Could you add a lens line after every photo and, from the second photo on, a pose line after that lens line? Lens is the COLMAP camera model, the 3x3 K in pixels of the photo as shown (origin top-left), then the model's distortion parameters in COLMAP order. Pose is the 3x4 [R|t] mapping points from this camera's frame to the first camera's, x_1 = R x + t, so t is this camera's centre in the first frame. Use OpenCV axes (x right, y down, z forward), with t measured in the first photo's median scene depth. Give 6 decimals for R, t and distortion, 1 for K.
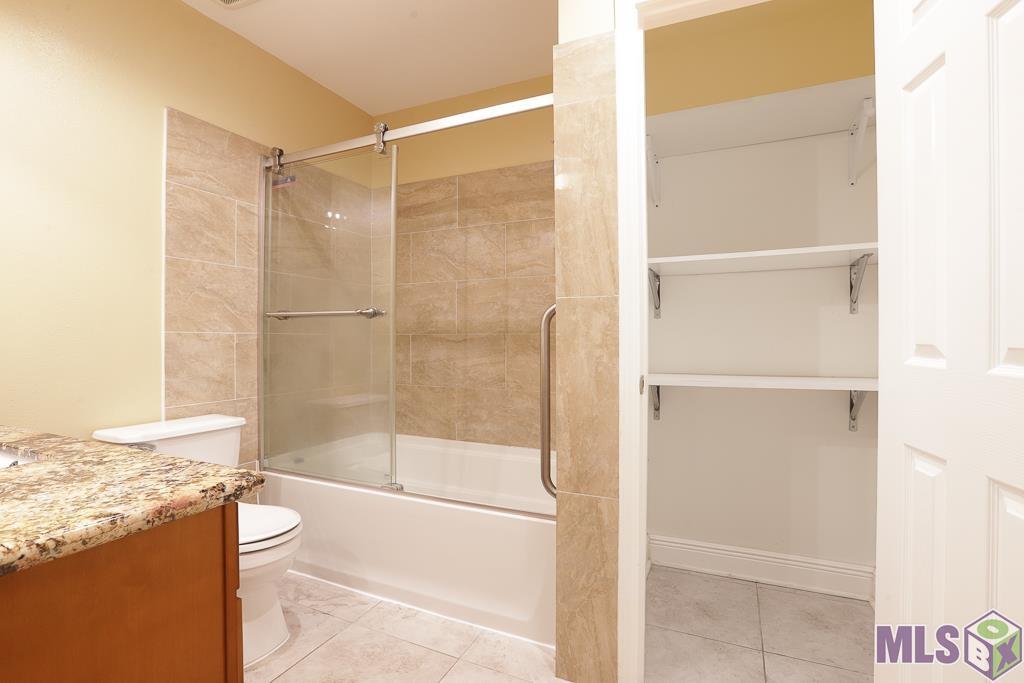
lens RADIAL K [[470.0, 0, 508.6], [0, 470.0, 328.9], [0, 0, 1]] dist [-0.046504, 0.018500]
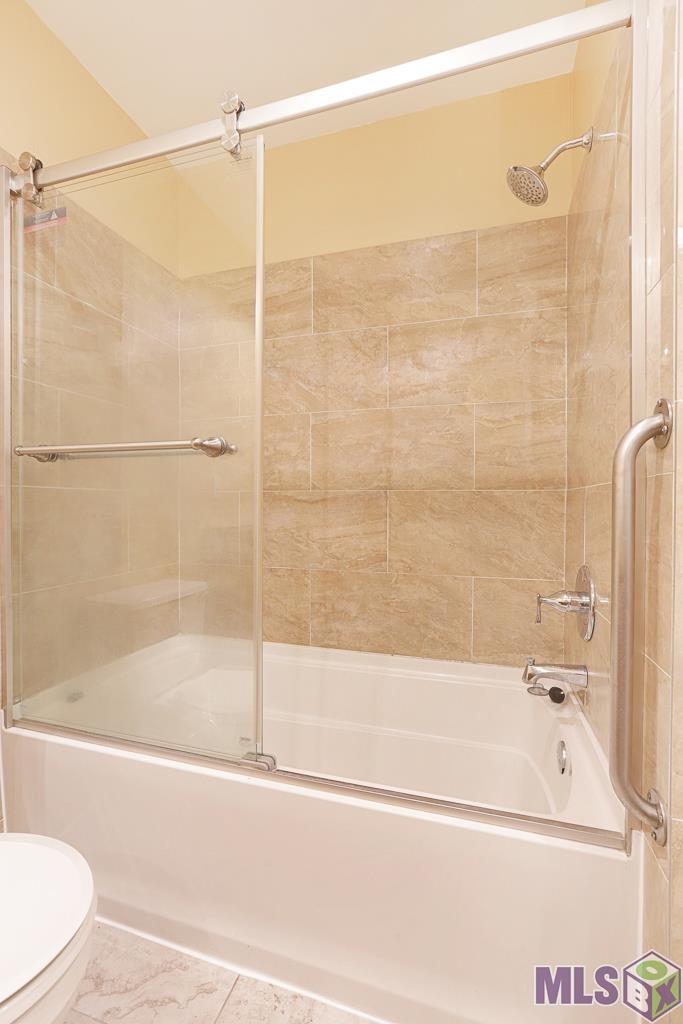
lens RADIAL K [[500.8, 0, 330.6], [0, 500.8, 502.7], [0, 0, 1]] dist [-0.029135, 0.023521]
pose [[0.997055, 0.001906, 0.076667, -0.189718], [-0.003517, 0.999776, 0.020891, 0.017288], [-0.076610, -0.021099, 0.996838, 0.375503]]
